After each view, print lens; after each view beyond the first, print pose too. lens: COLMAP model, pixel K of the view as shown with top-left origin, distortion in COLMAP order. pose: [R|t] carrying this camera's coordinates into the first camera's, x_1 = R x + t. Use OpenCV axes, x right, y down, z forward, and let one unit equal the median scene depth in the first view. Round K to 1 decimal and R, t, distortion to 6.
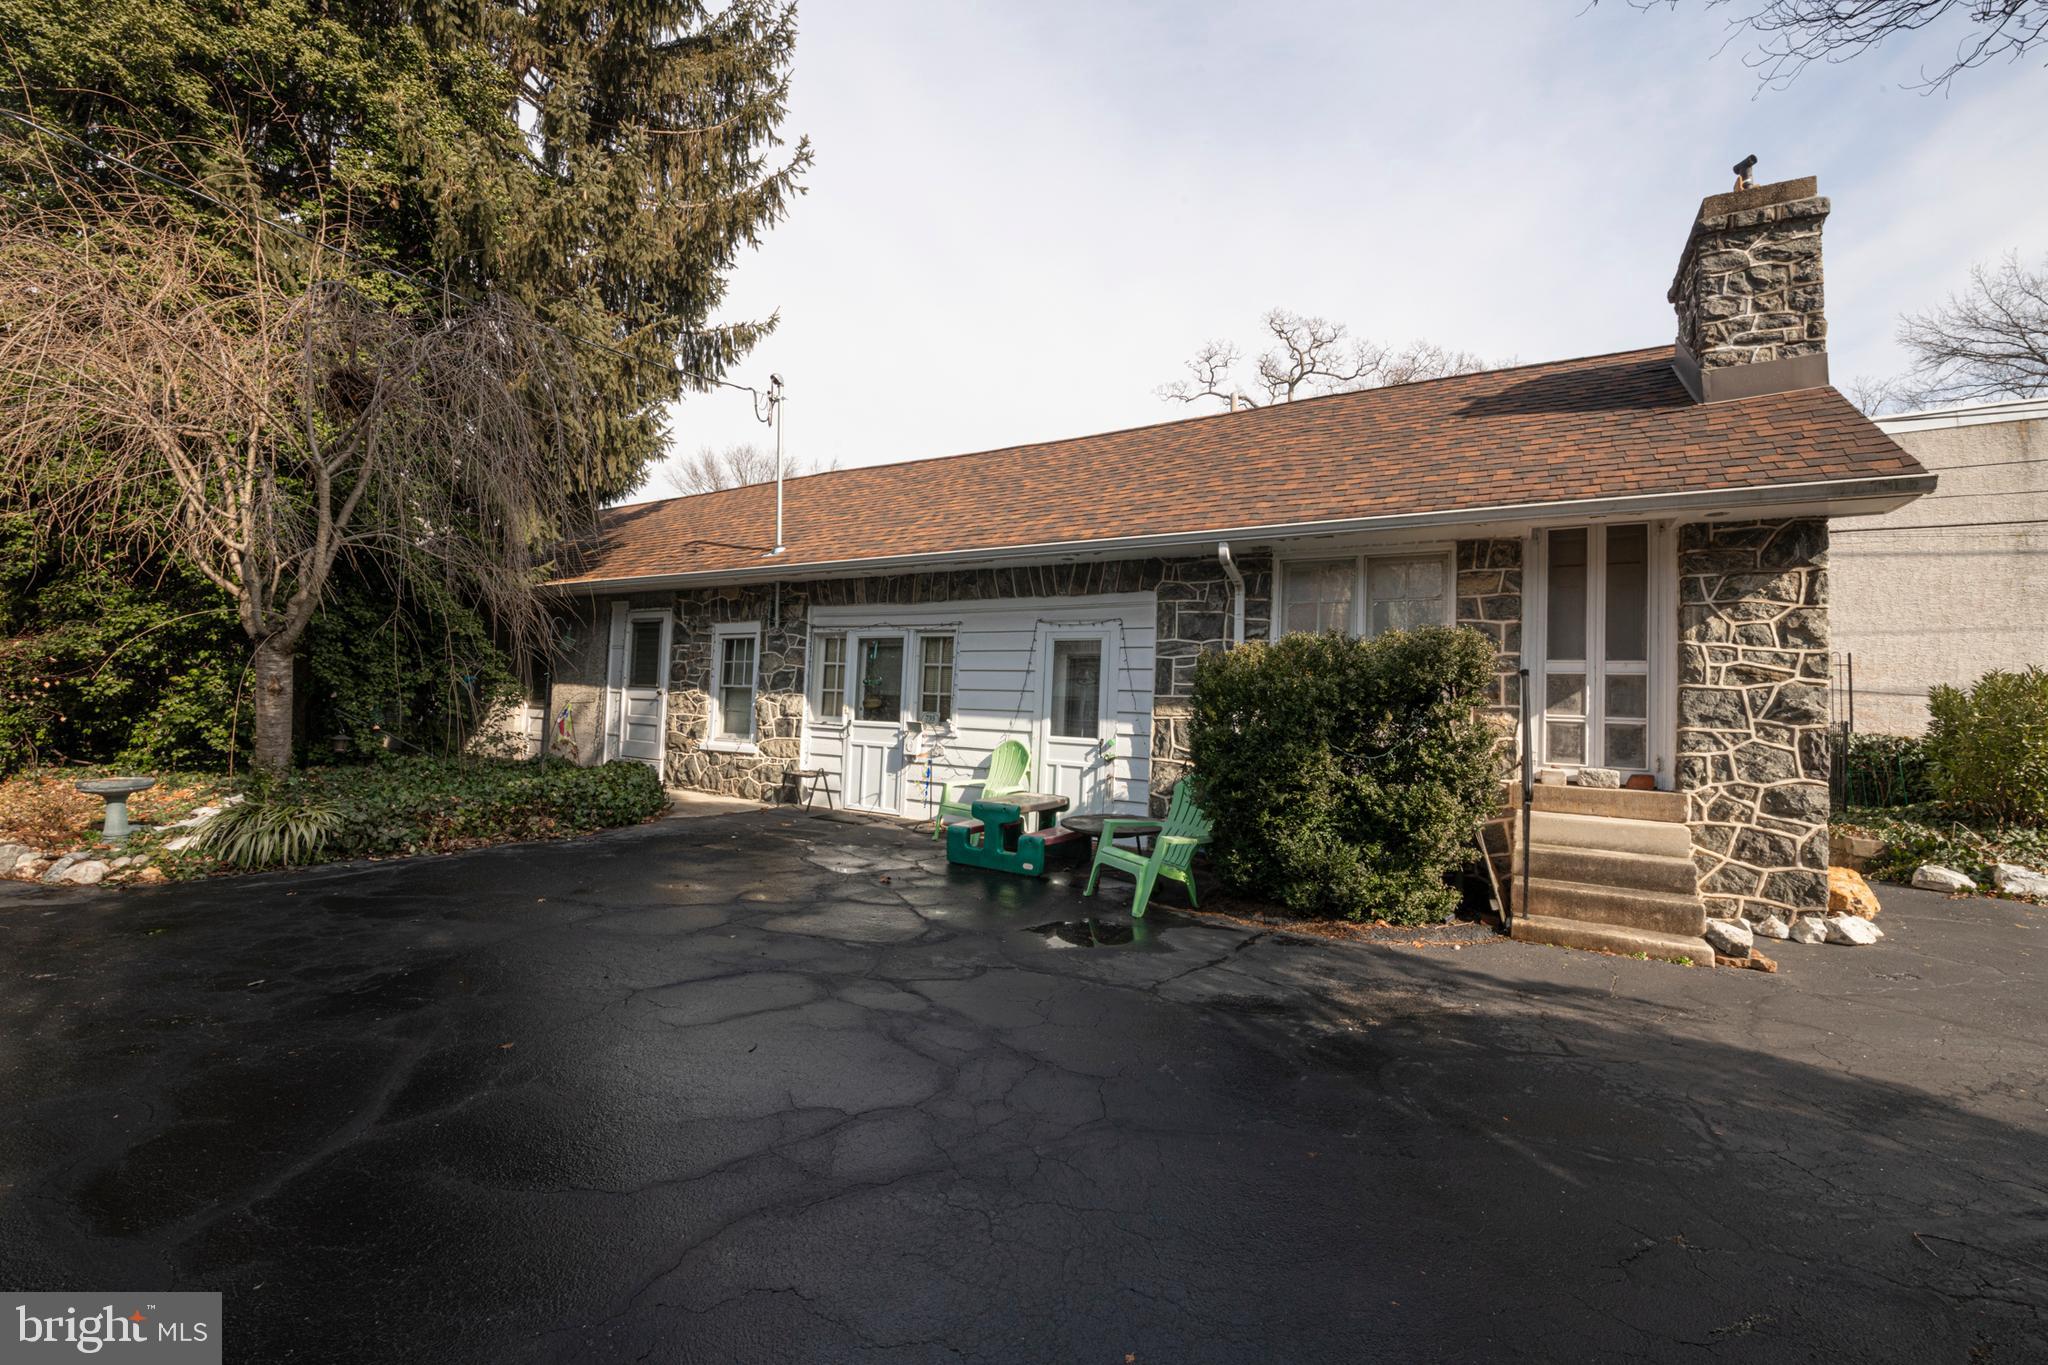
lens RADIAL K [[819.4, 0, 1024.6], [0, 819.4, 685.1], [0, 0, 1]] dist [-0.016249, -0.000996]
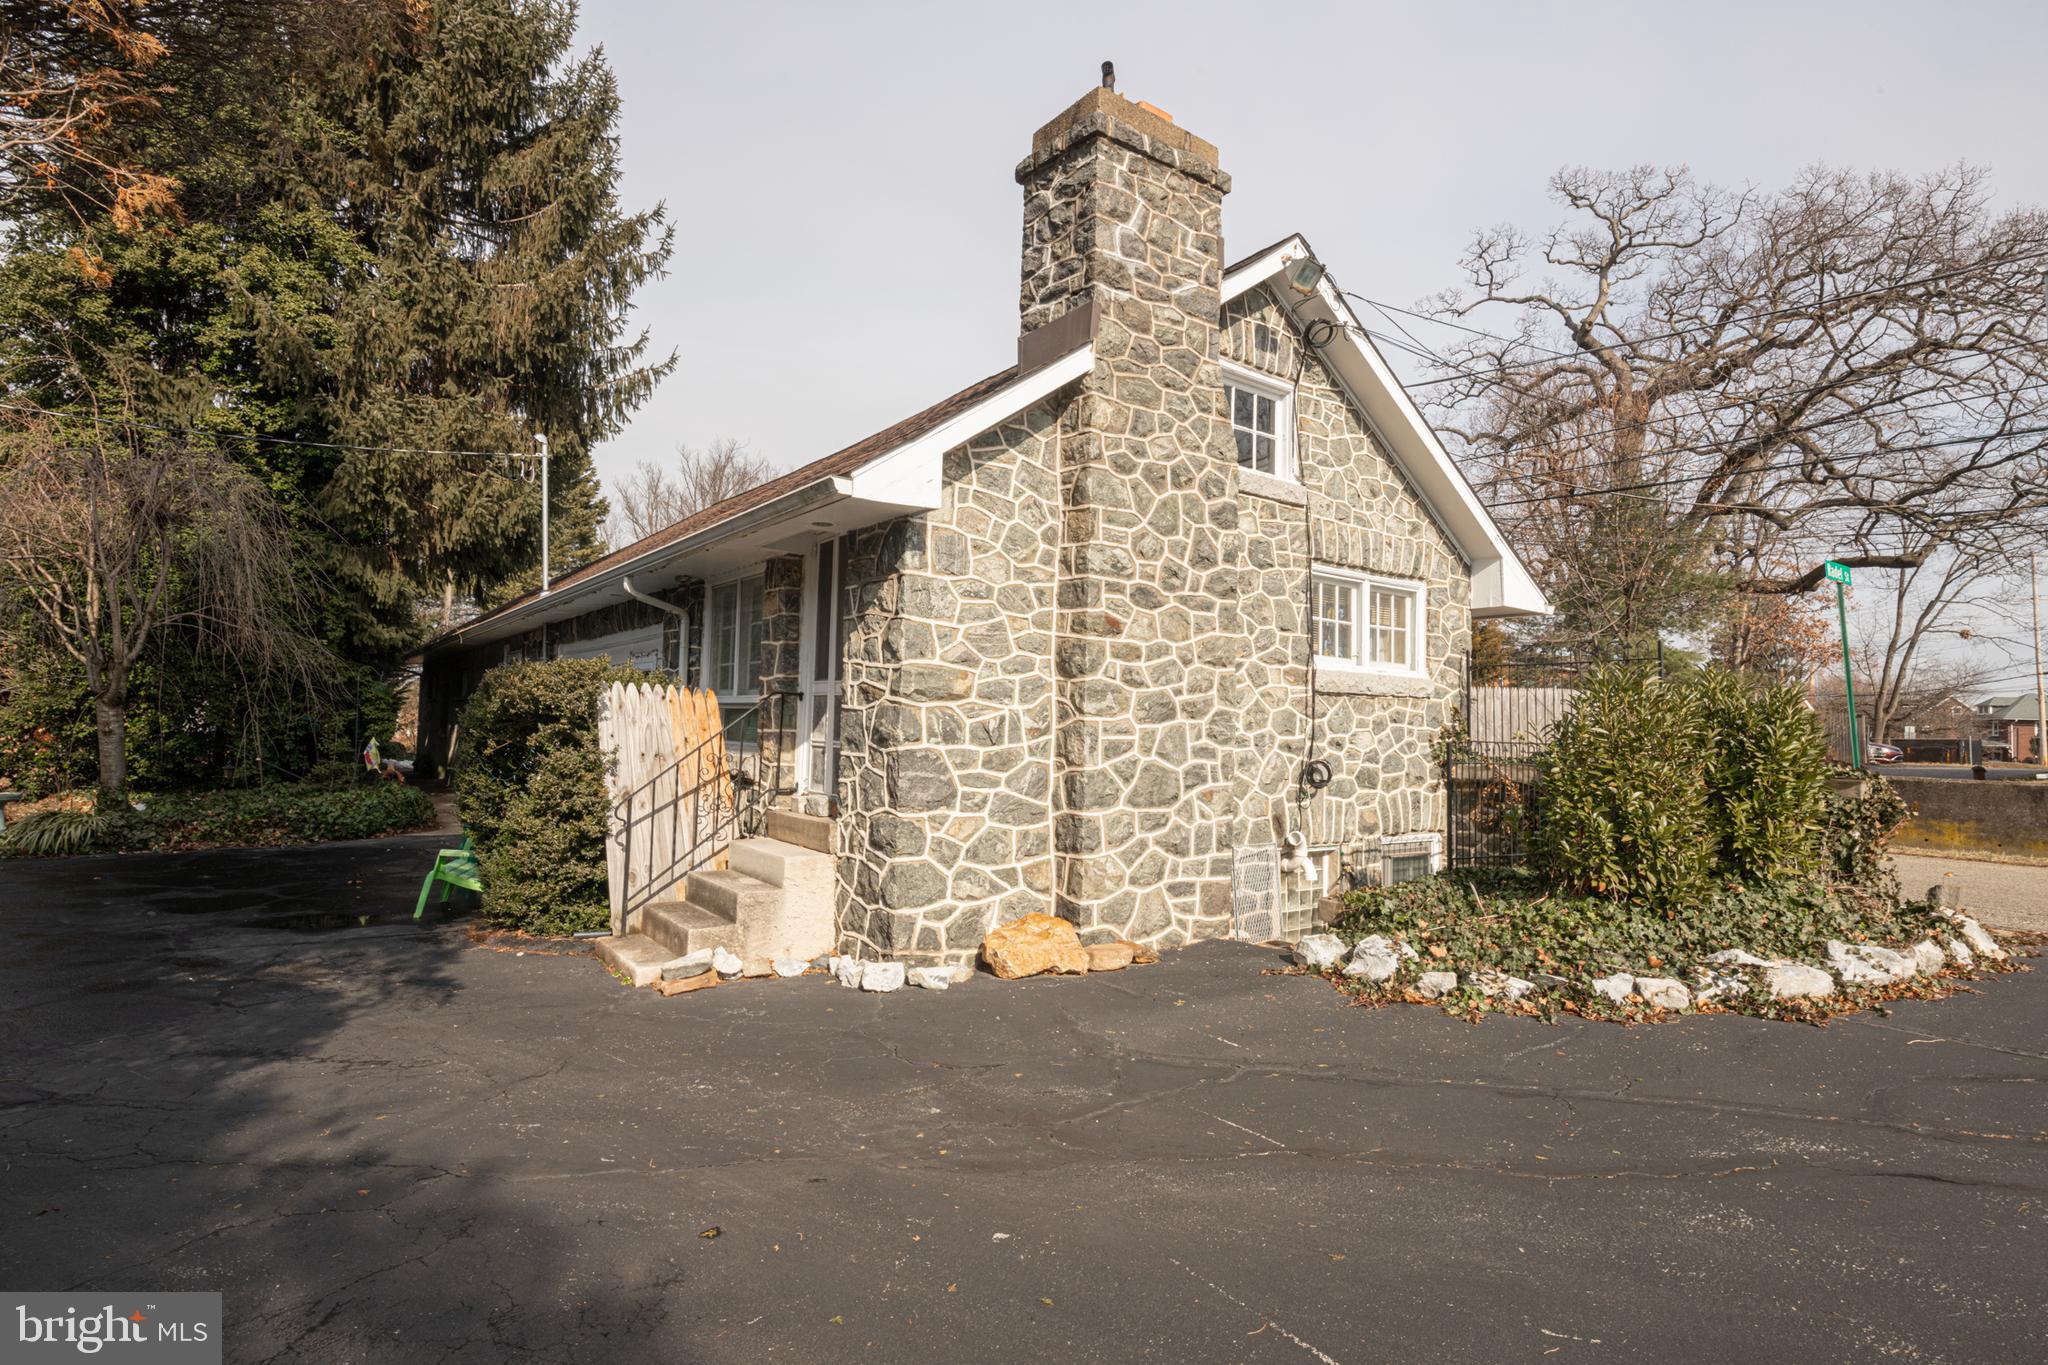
lens RADIAL K [[1024.6, 0, 1036.7], [0, 1024.6, 685.3], [0, 0, 1]] dist [-0.006644, -0.000201]
pose [[0.919107, -0.032571, -0.392658, 1.306598], [0.024928, 0.999388, -0.024550, 0.009412], [0.393218, 0.012776, 0.919357, 0.005503]]
